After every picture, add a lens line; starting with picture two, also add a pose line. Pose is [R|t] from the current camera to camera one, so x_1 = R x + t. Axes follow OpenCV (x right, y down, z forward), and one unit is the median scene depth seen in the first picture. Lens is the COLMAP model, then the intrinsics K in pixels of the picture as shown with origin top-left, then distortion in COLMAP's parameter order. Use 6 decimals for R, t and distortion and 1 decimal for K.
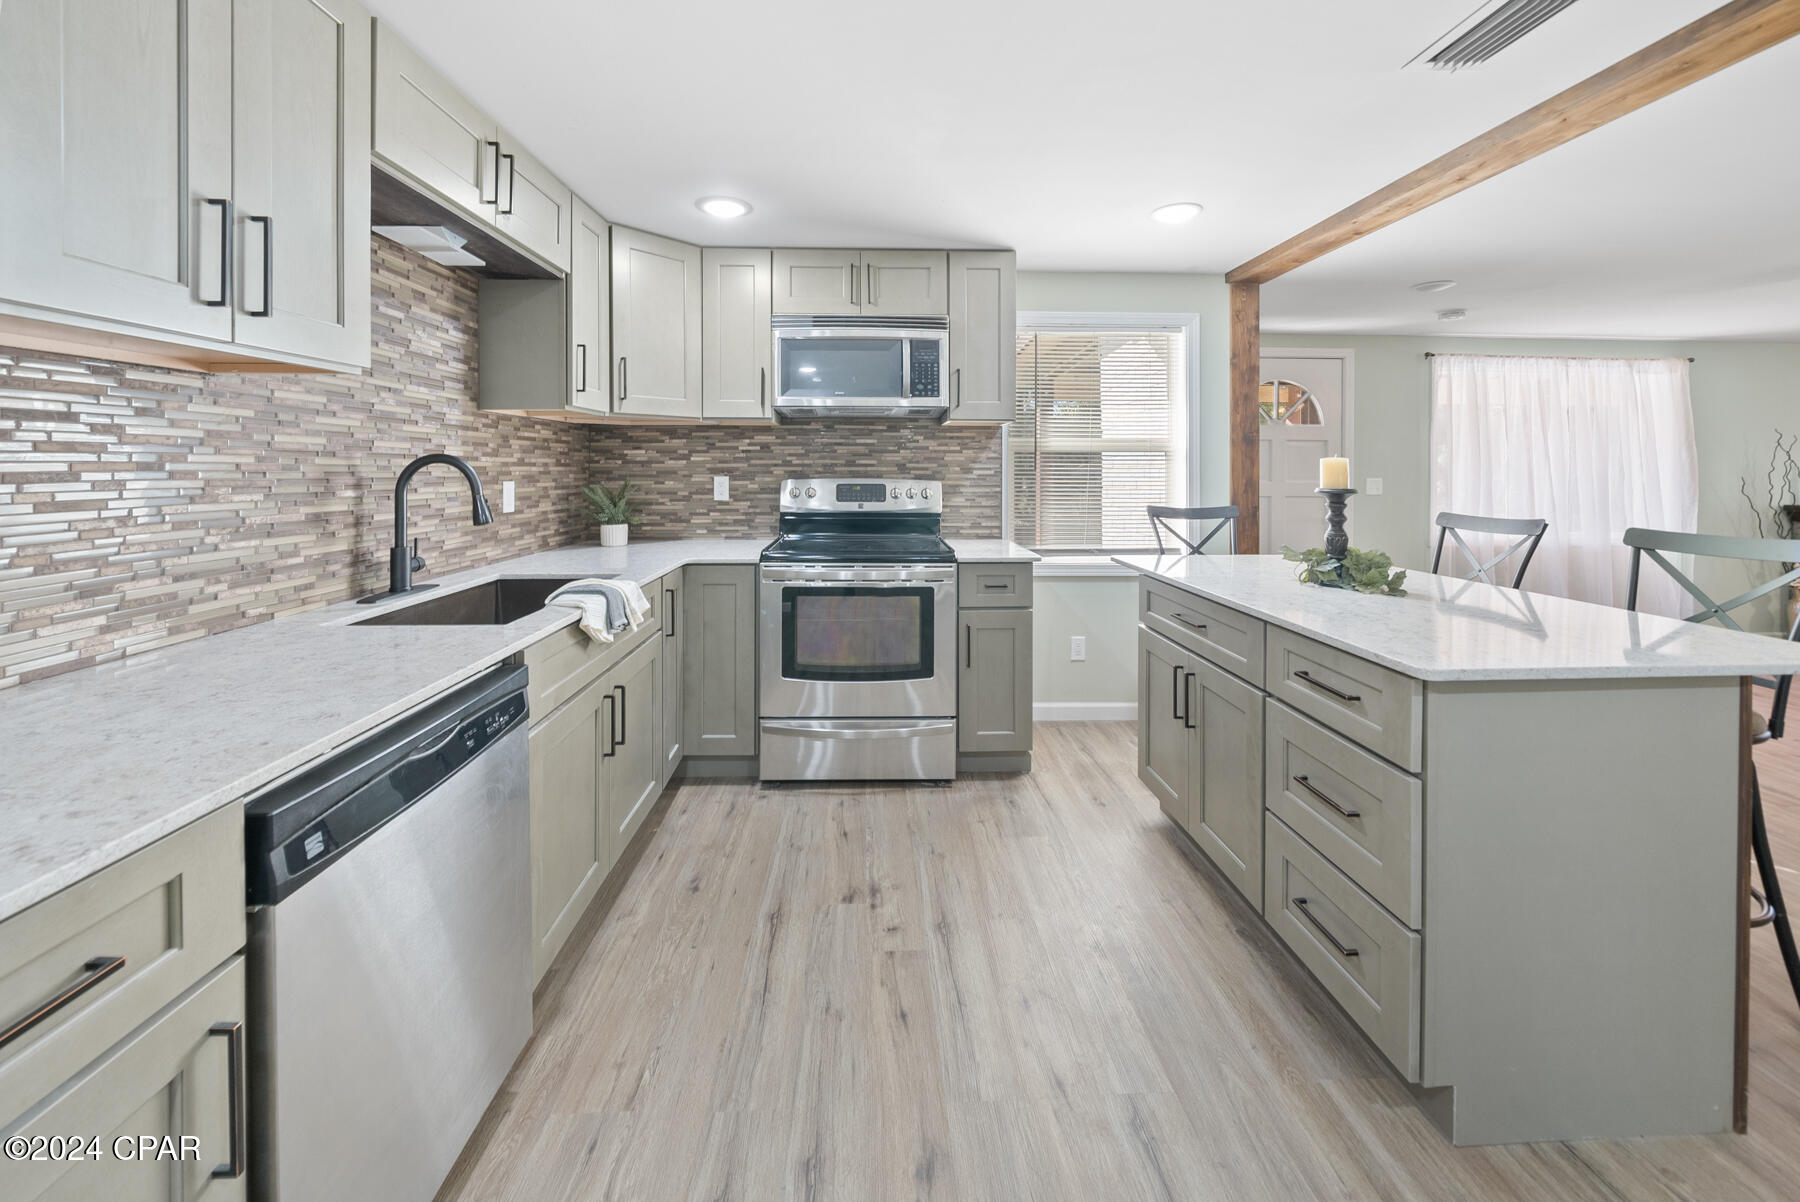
lens RADIAL K [[649.1, 0, 903.1], [0, 649.1, 469.7], [0, 0, 1]] dist [-0.008115, 0.000621]
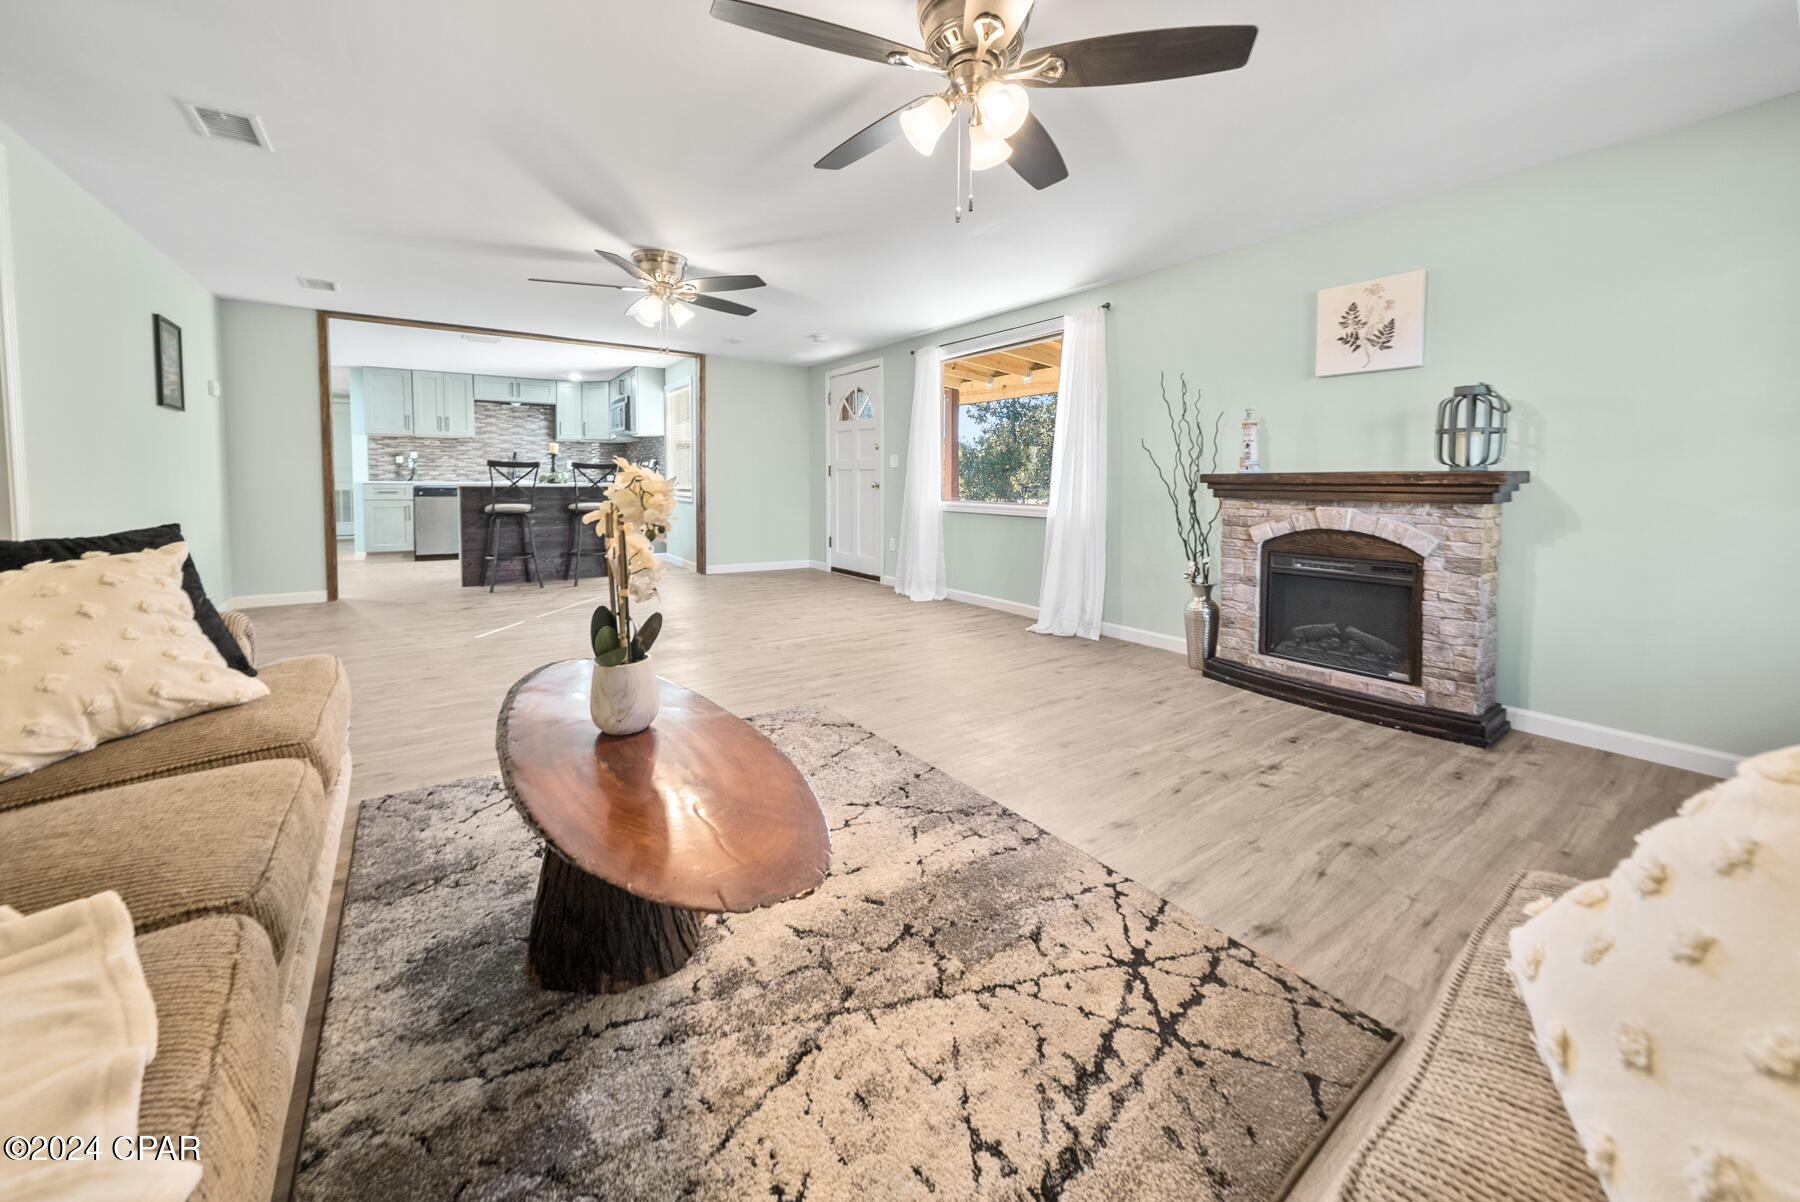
lens RADIAL K [[649.1, 0, 904.7], [0, 649.1, 512.4], [0, 0, 1]] dist [-0.008115, 0.000621]
pose [[0.556546, 0.041023, -0.829804, 3.322794], [-0.009493, 0.999029, 0.043022, 0.131211], [0.830763, -0.016066, 0.556395, 0.509857]]
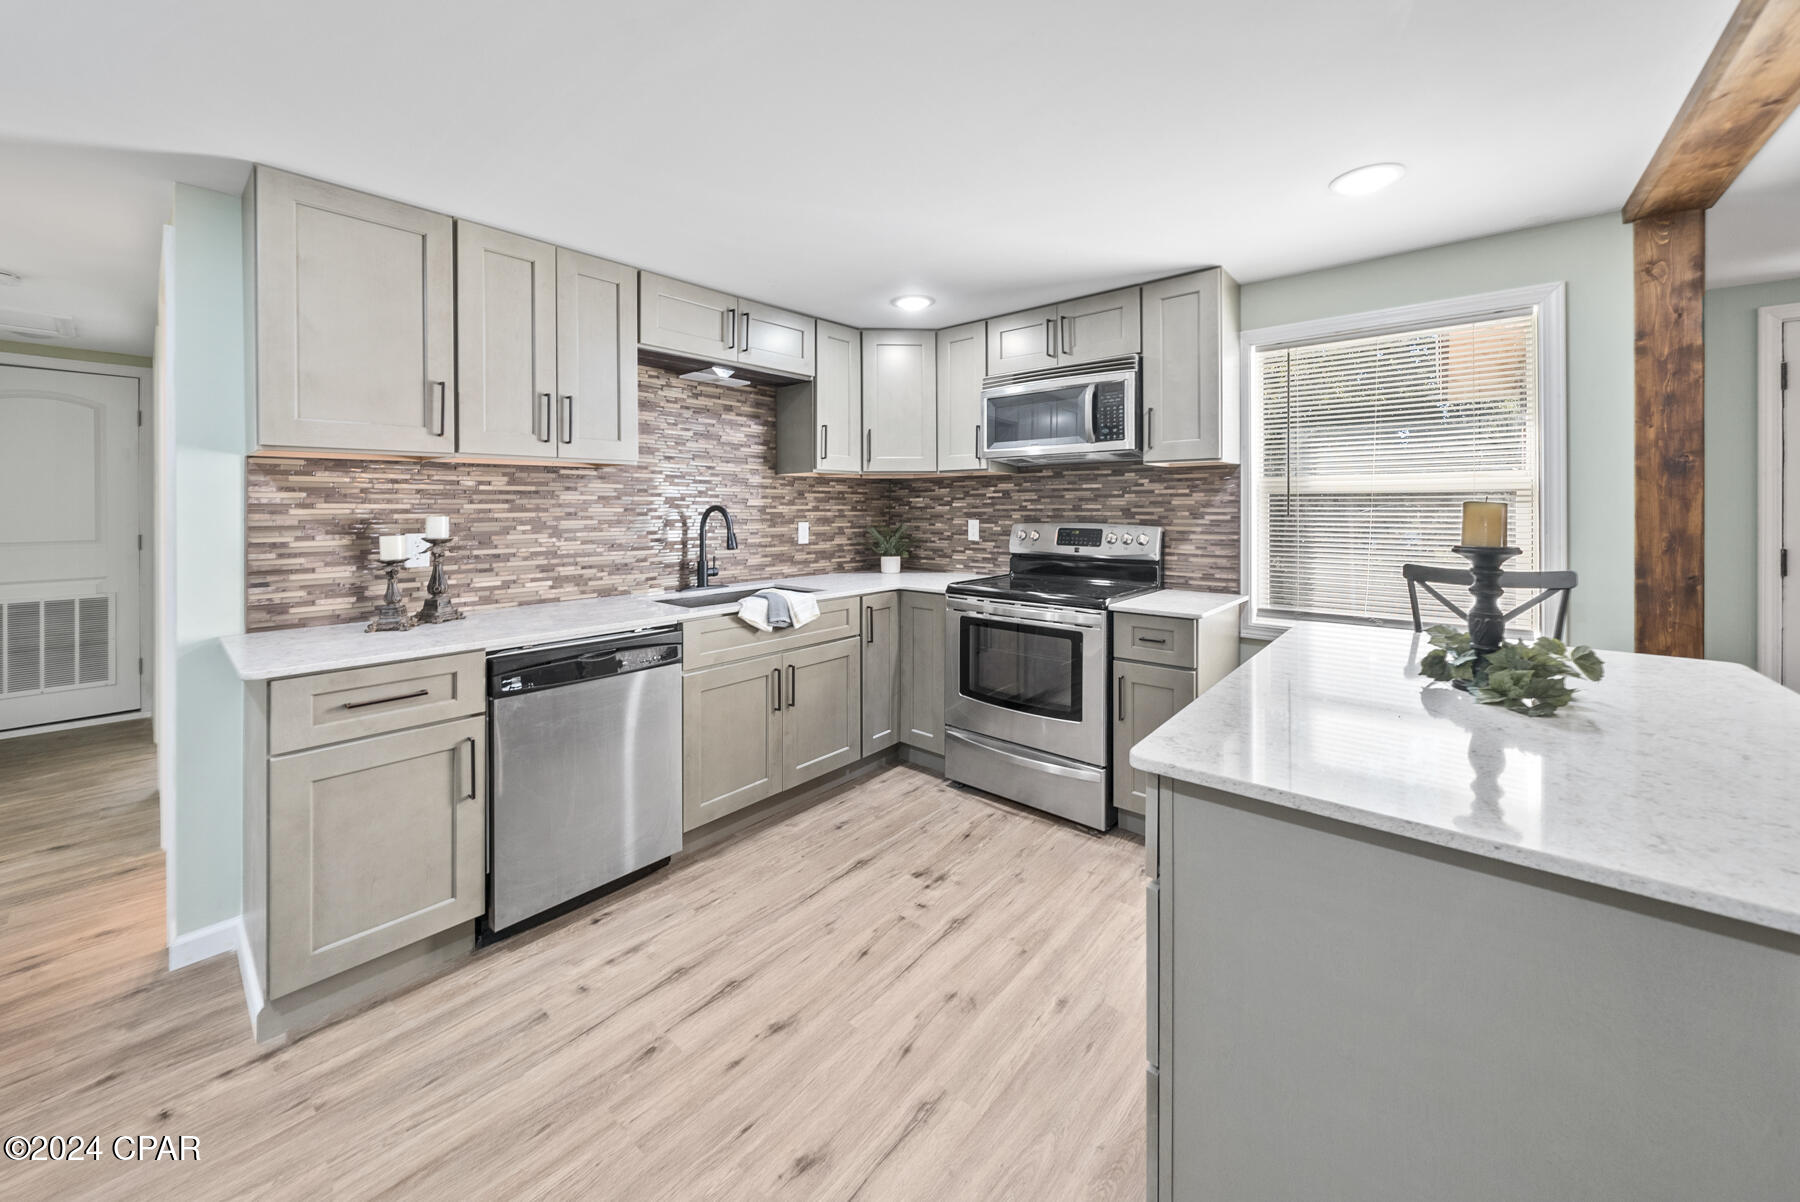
lens RADIAL K [[649.1, 0, 903.6], [0, 649.1, 508.9], [0, 0, 1]] dist [-0.008115, 0.000621]
pose [[0.740605, -0.003208, -0.671933, 0.517222], [0.000449, 0.999991, -0.004279, -0.005718], [0.671941, 0.002867, 0.740599, 0.069273]]
